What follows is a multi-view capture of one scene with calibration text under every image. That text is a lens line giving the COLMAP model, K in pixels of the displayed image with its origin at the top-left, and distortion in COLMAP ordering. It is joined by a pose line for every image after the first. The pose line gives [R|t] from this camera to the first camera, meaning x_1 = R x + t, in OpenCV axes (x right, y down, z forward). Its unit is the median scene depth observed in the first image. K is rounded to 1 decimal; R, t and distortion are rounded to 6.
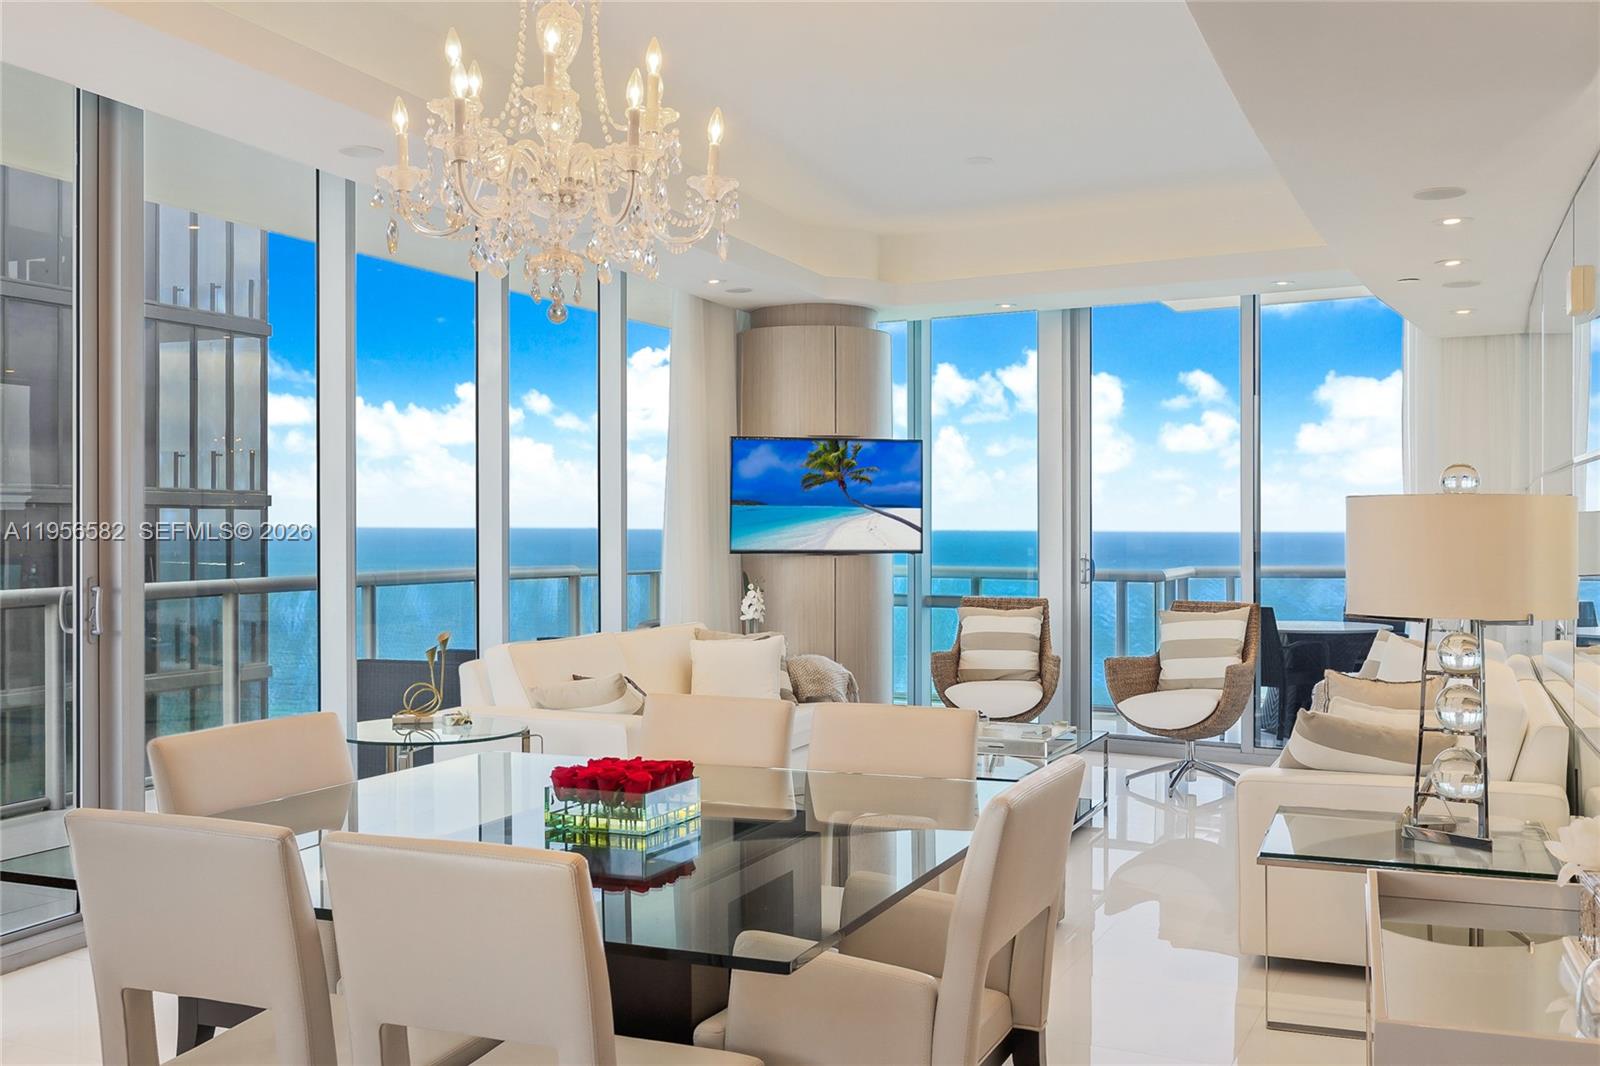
lens RADIAL K [[1371.1, 0, 750.2], [0, 1371.1, 514.7], [0, 0, 1]] dist [-0.001022, -0.001037]
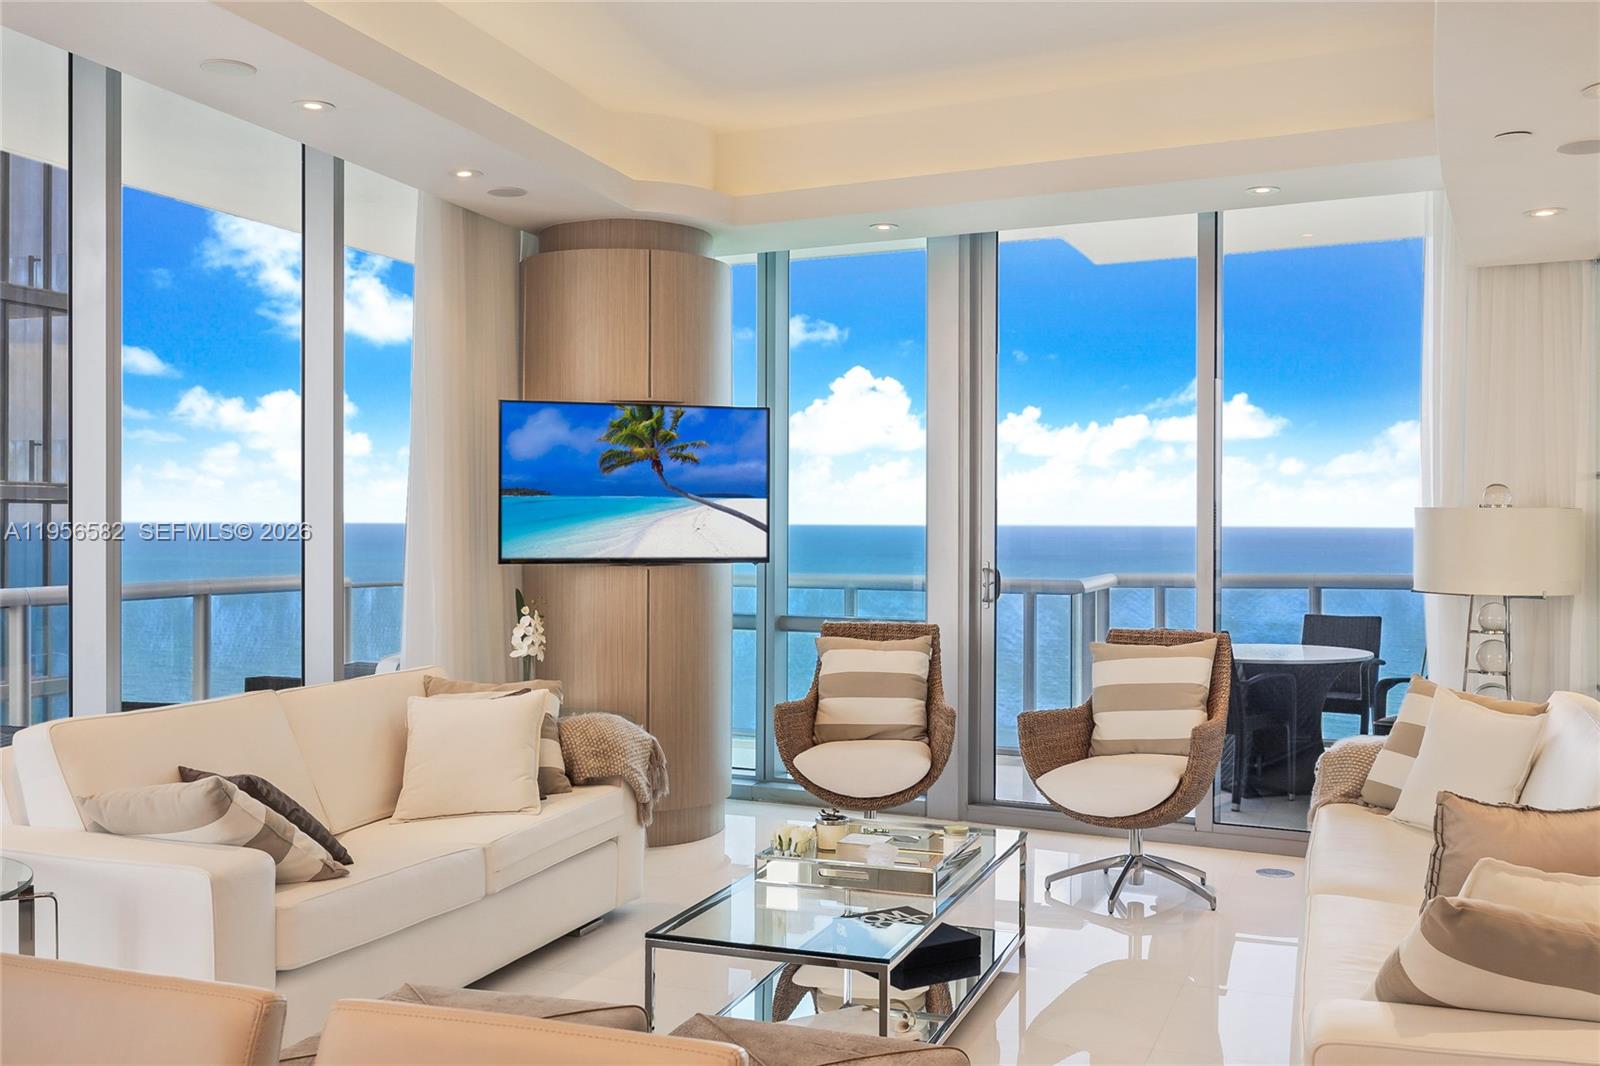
lens RADIAL K [[1294.6, 0, 800.0], [0, 1294.6, 533.0], [0, 0, 1]] dist [-0.006997, 0.001328]
pose [[0.994359, -0.000290, 0.106071, 0.070051], [-0.001483, 0.999861, 0.016633, 0.001512], [-0.106061, -0.016696, 0.994219, 0.320458]]
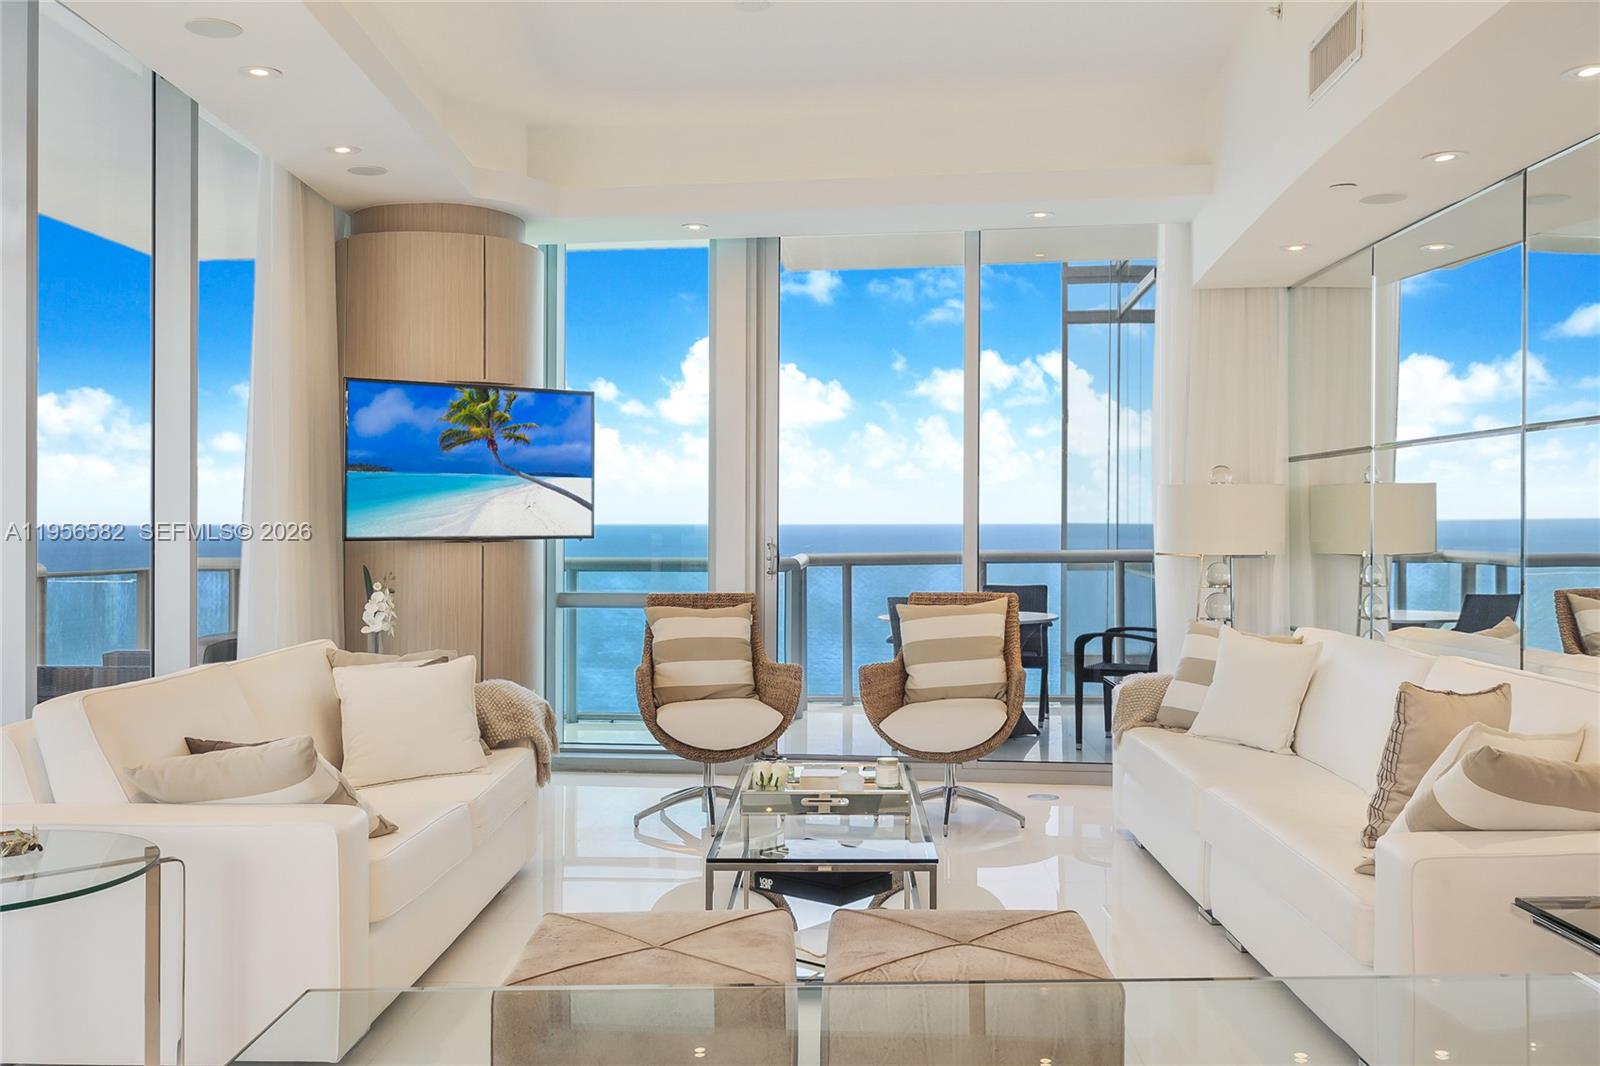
lens RADIAL K [[1303.7, 0, 627.1], [0, 1303.7, 536.7], [0, 0, 1]] dist [0.000213, 0.000304]
pose [[0.924792, -0.007514, 0.380398, -0.135167], [0.000773, 0.999840, 0.017872, 0.014695], [-0.380472, -0.016234, 0.924650, 0.322219]]
